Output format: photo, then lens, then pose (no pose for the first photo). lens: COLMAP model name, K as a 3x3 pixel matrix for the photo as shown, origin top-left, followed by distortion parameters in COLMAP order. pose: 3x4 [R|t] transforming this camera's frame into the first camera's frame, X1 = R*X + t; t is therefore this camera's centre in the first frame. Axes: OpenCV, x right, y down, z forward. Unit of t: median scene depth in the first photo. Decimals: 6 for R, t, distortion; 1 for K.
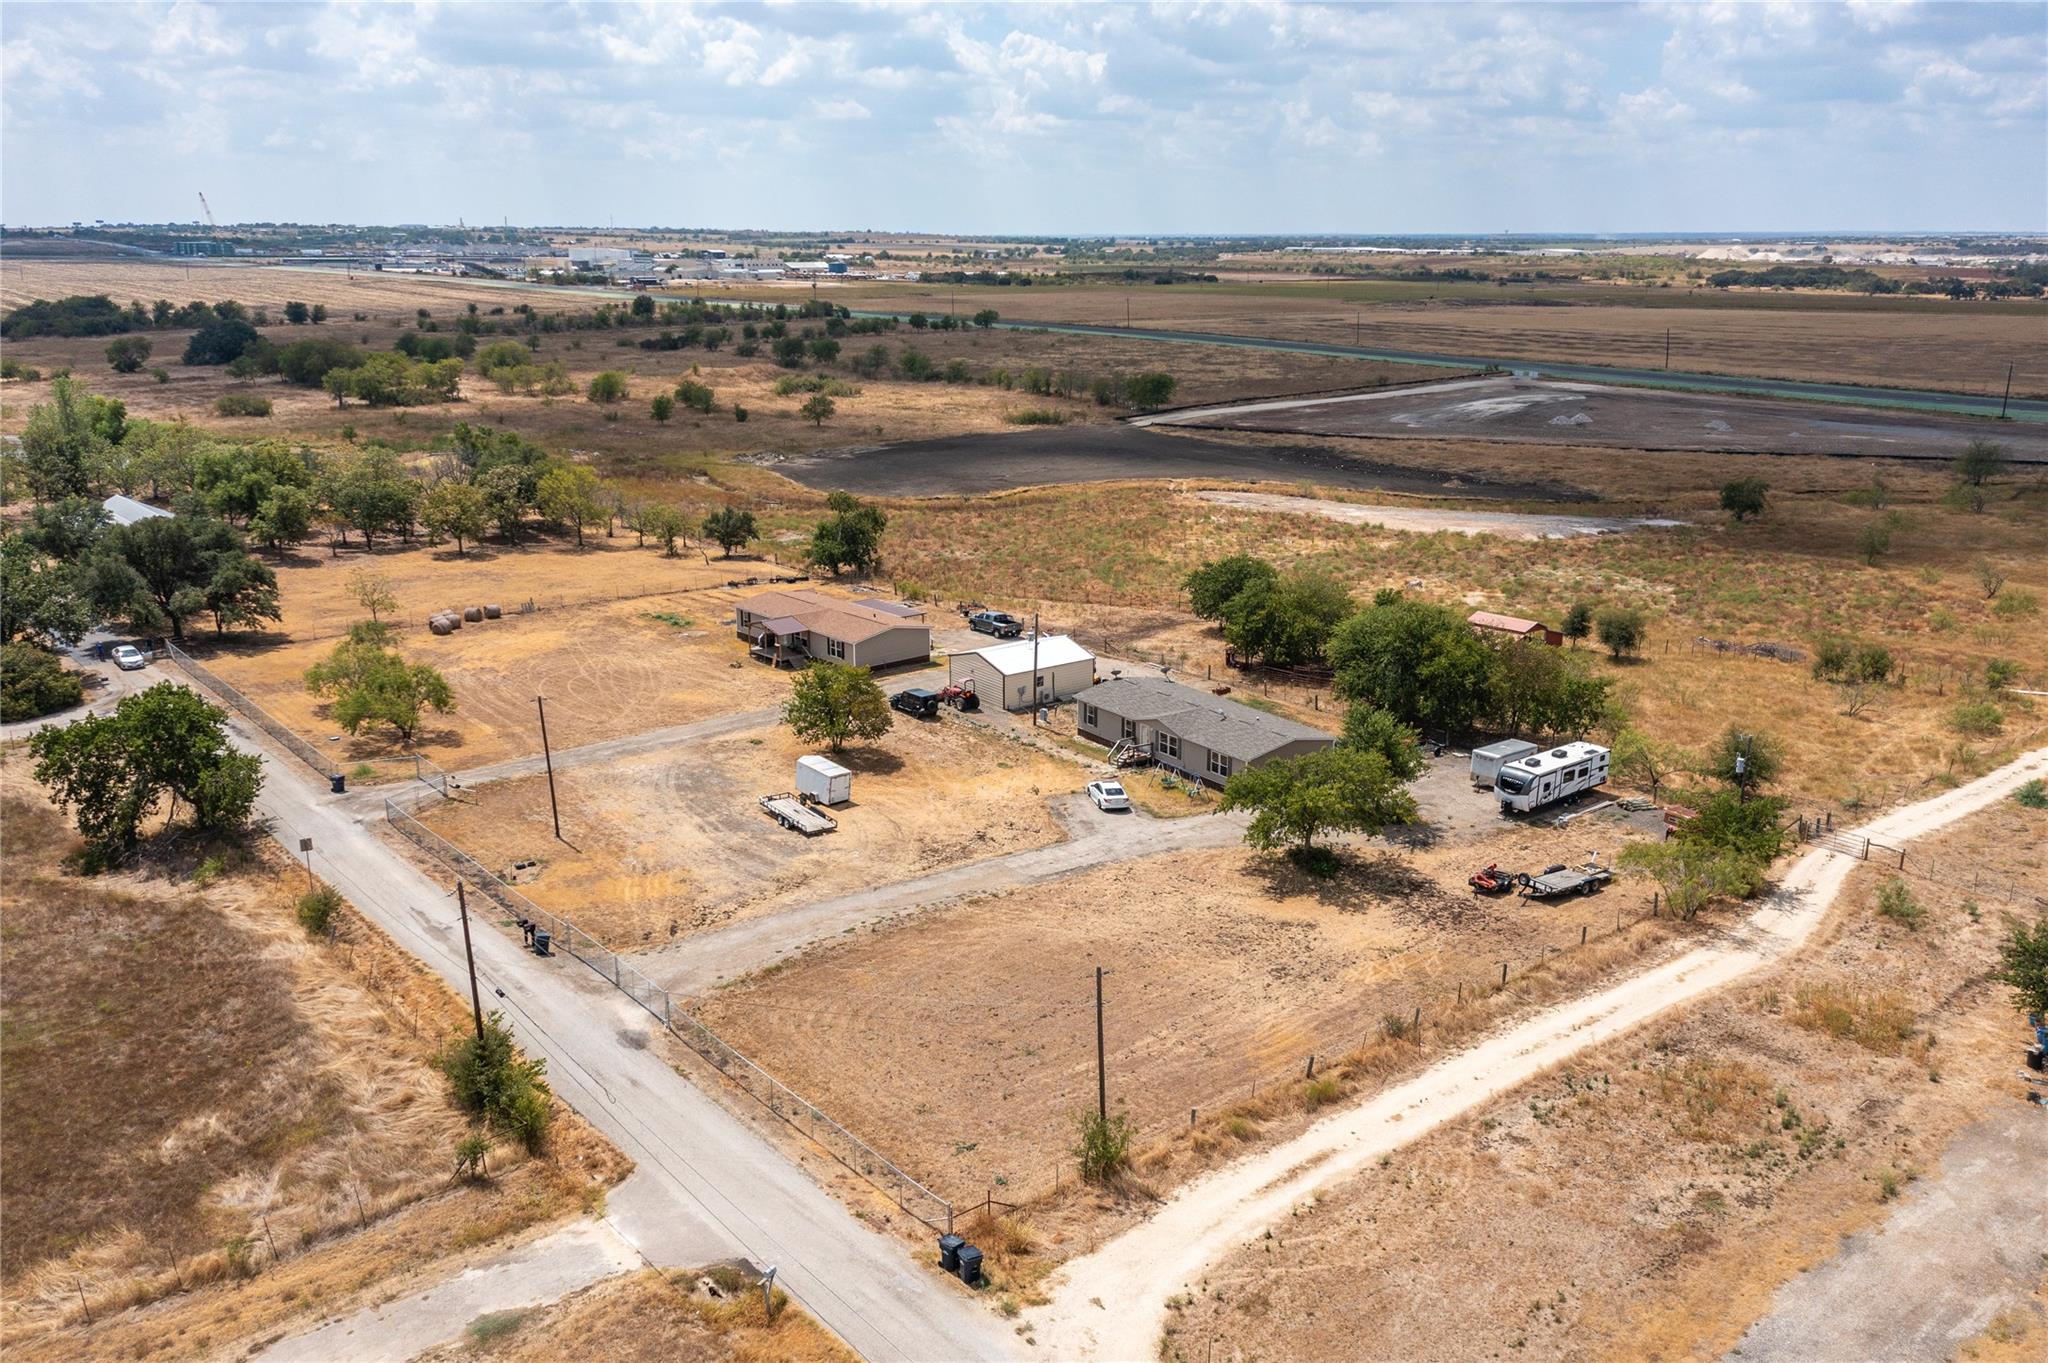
lens RADIAL K [[1630.3, 0, 1035.4], [0, 1630.3, 681.5], [0, 0, 1]] dist [-0.000119, 0.001028]
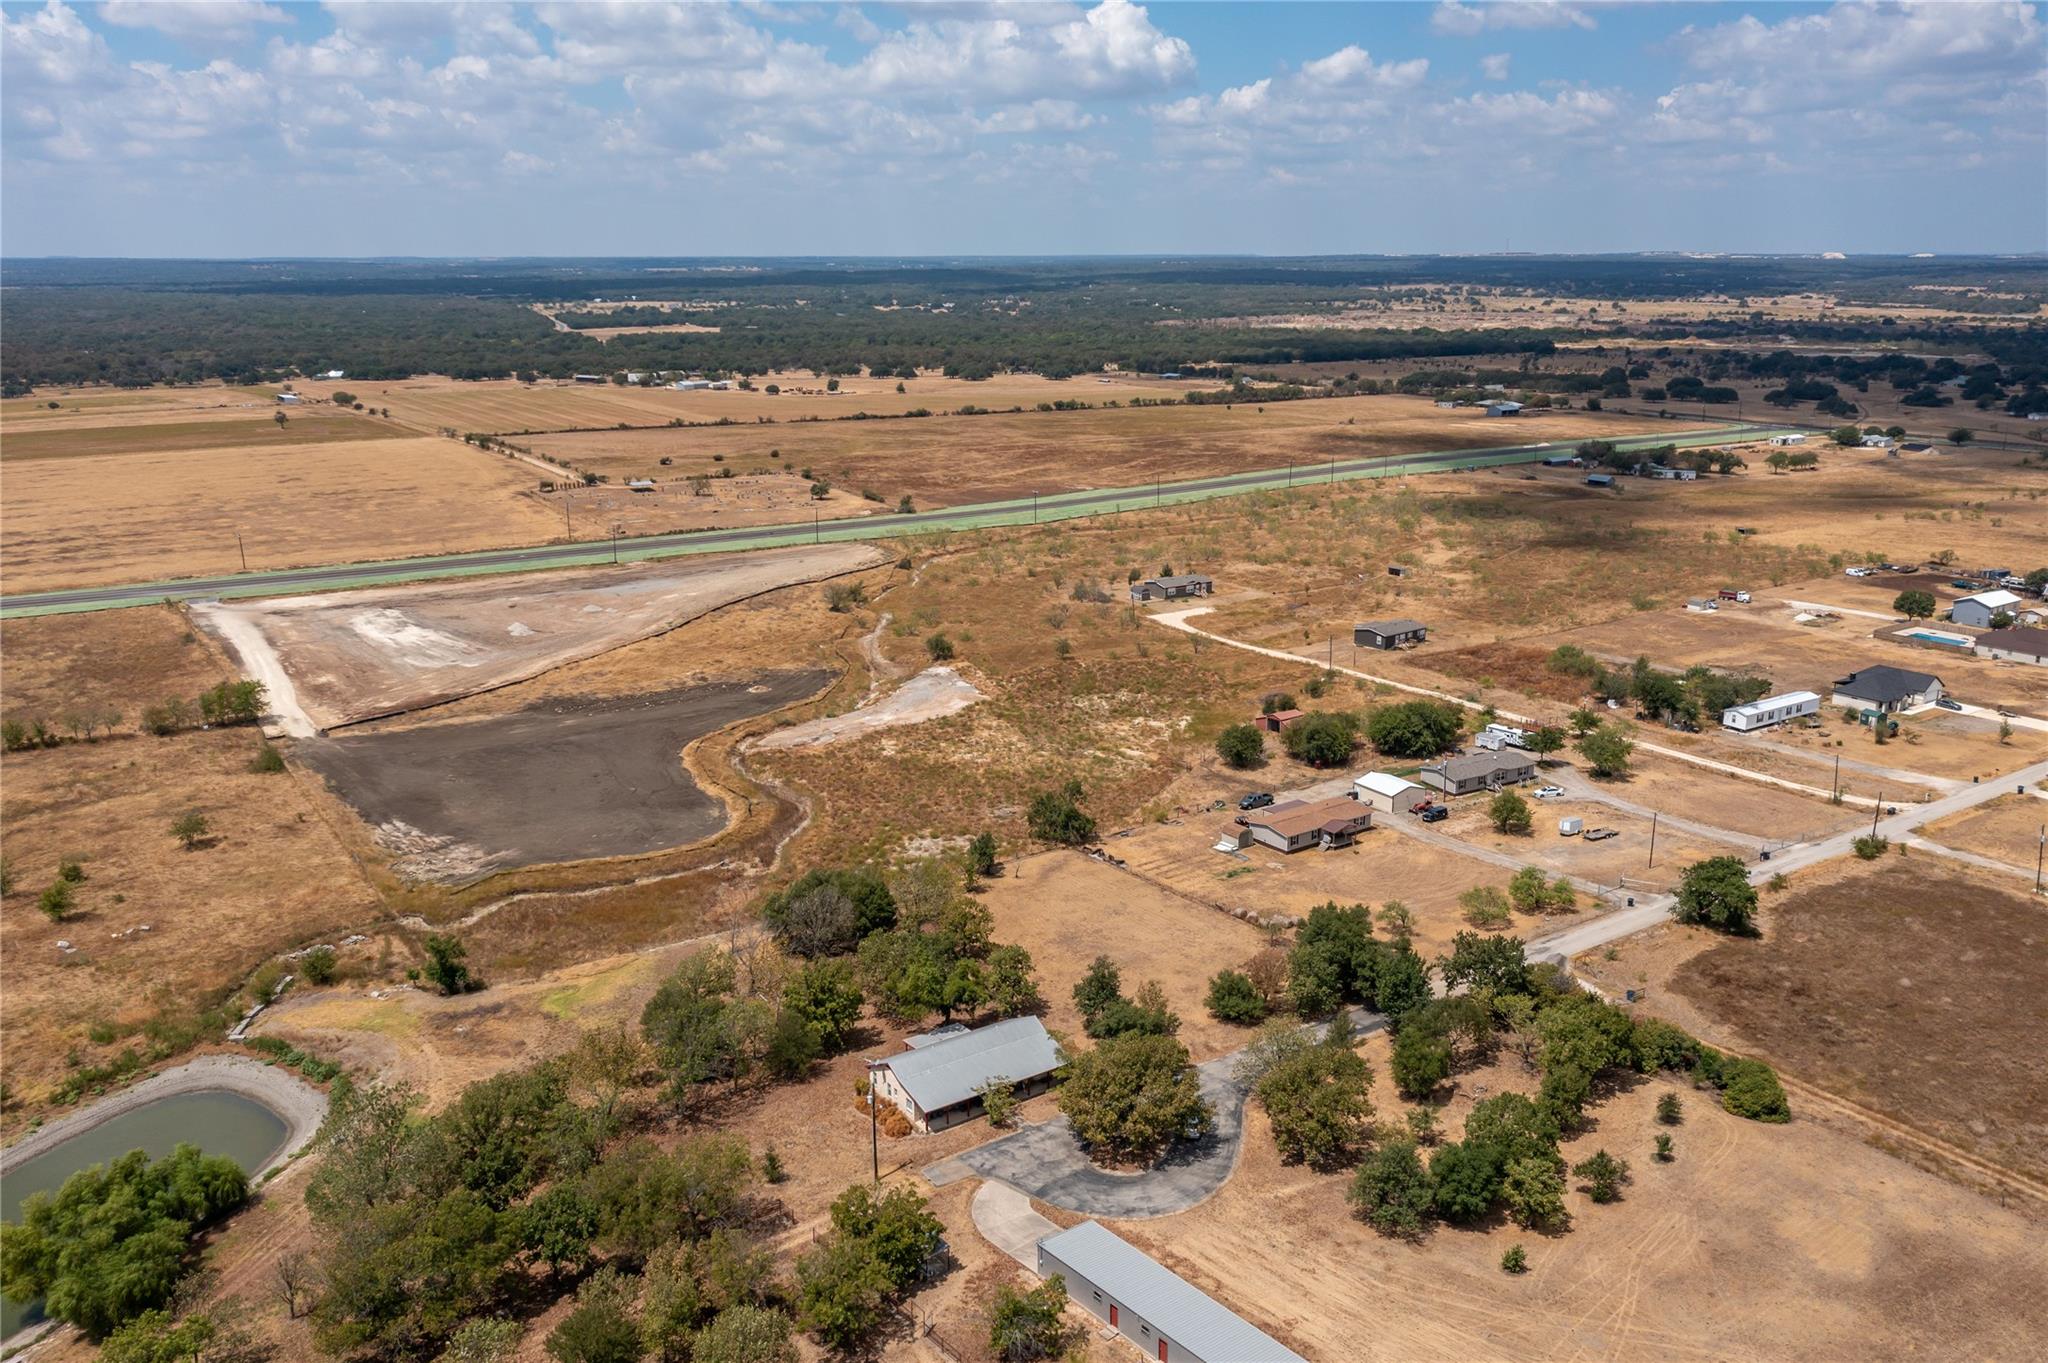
lens RADIAL K [[1613.3, 0, 1023.0], [0, 1613.3, 682.4], [0, 0, 1]] dist [-0.008361, 0.004926]
pose [[0.108616, -0.256055, 0.960541, -2.487576], [0.266663, 0.938348, 0.219985, -0.890260], [-0.957650, 0.232247, 0.170200, 1.352633]]
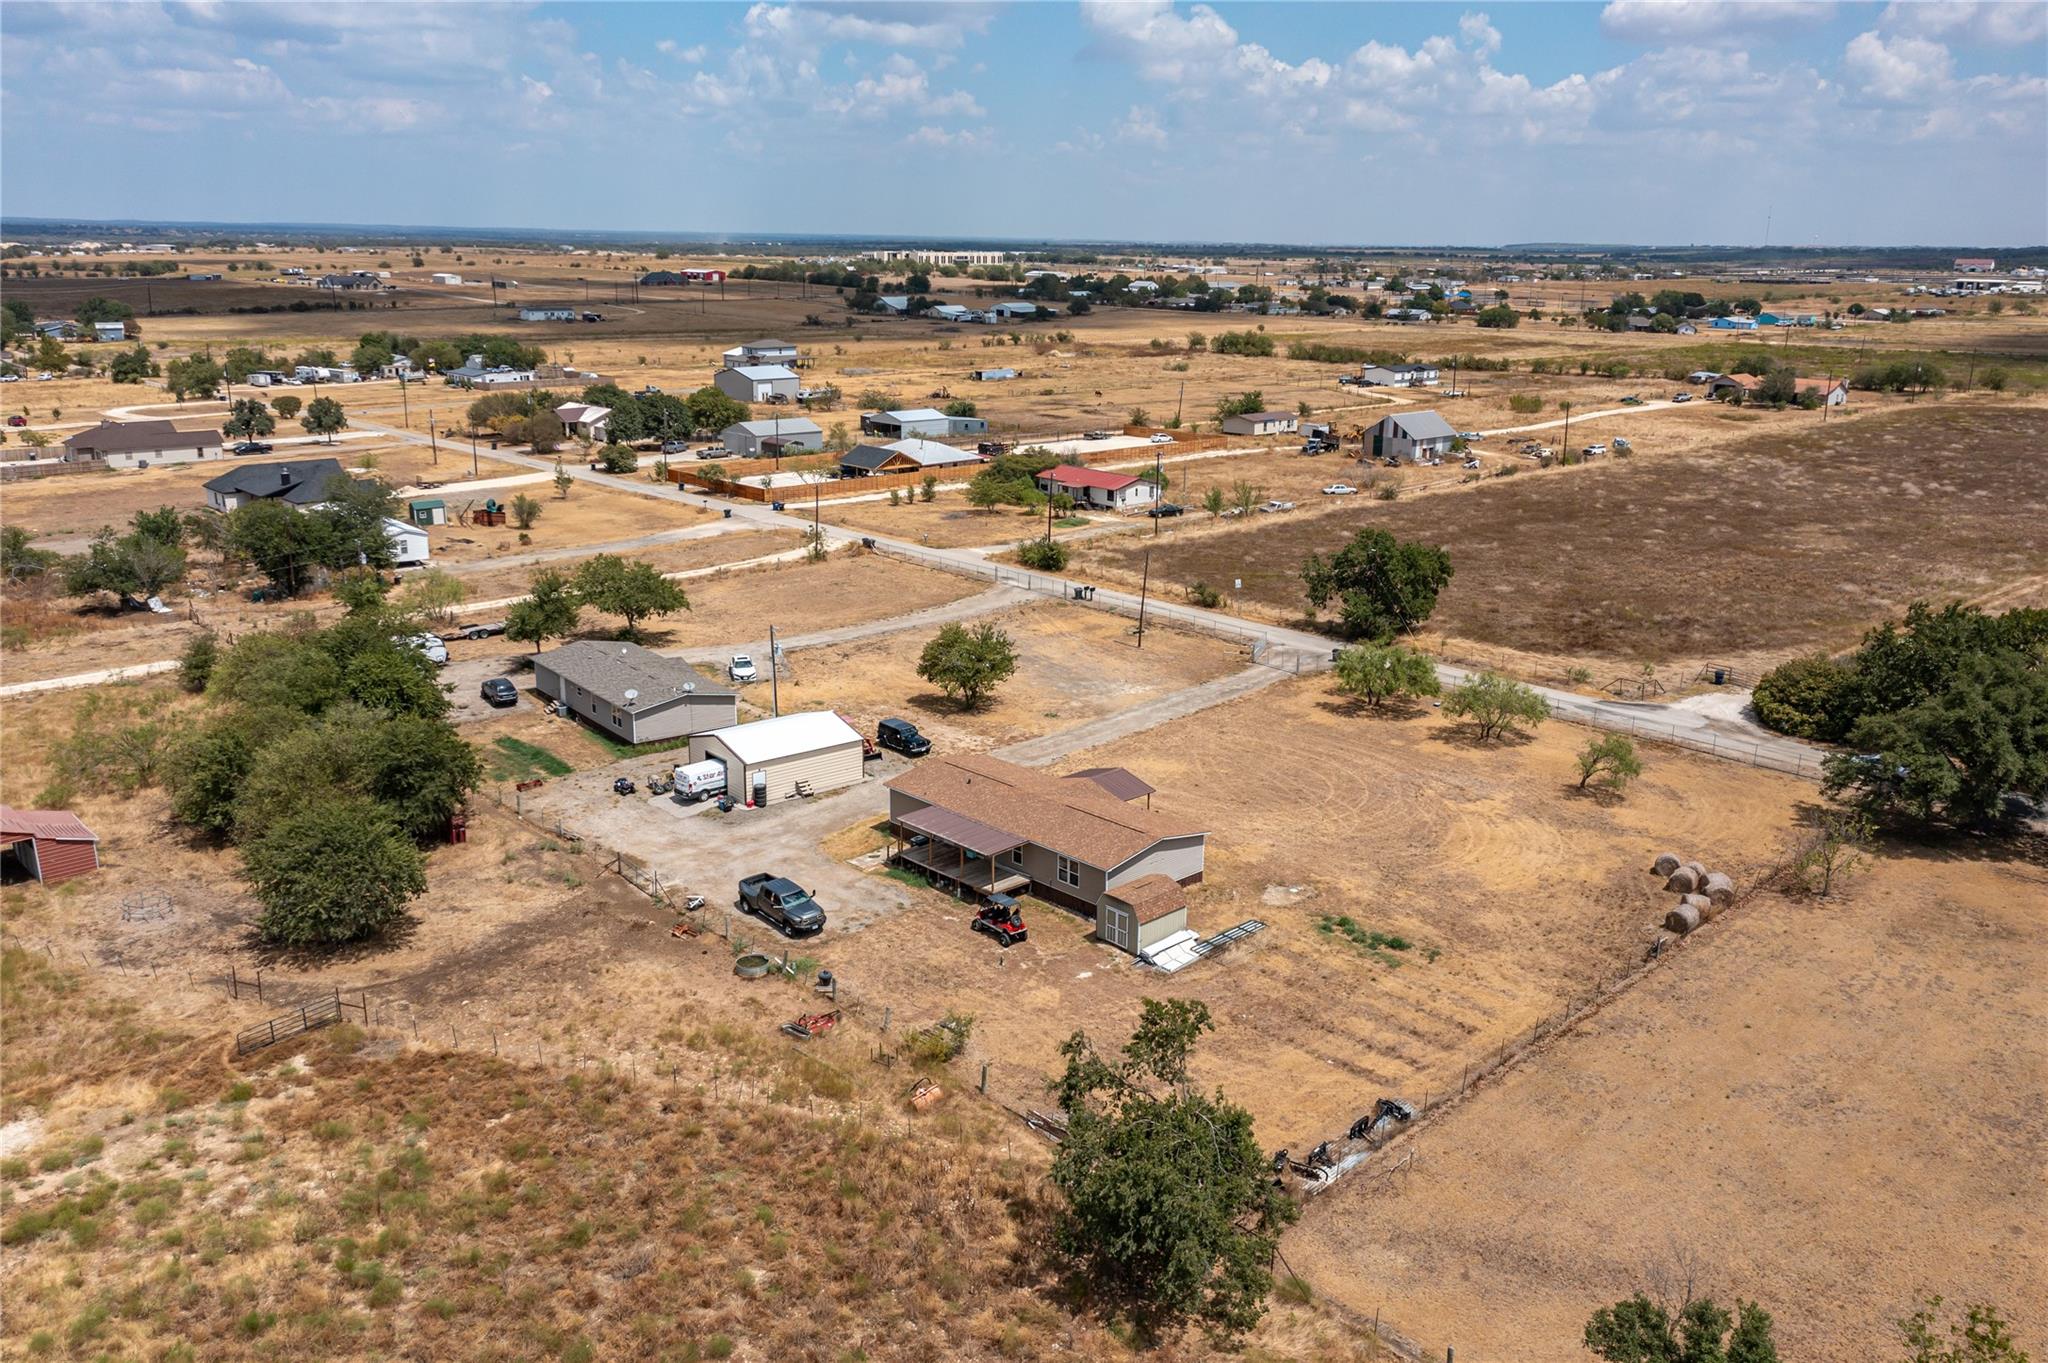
lens RADIAL K [[1629.1, 0, 1034.6], [0, 1629.1, 634.2], [0, 0, 1]] dist [0.001554, -0.003868]
pose [[-0.999035, -0.006955, -0.043367, -0.130342], [-0.027254, 0.872460, 0.487925, -0.595451], [0.034442, 0.488636, -0.871808, 2.157908]]
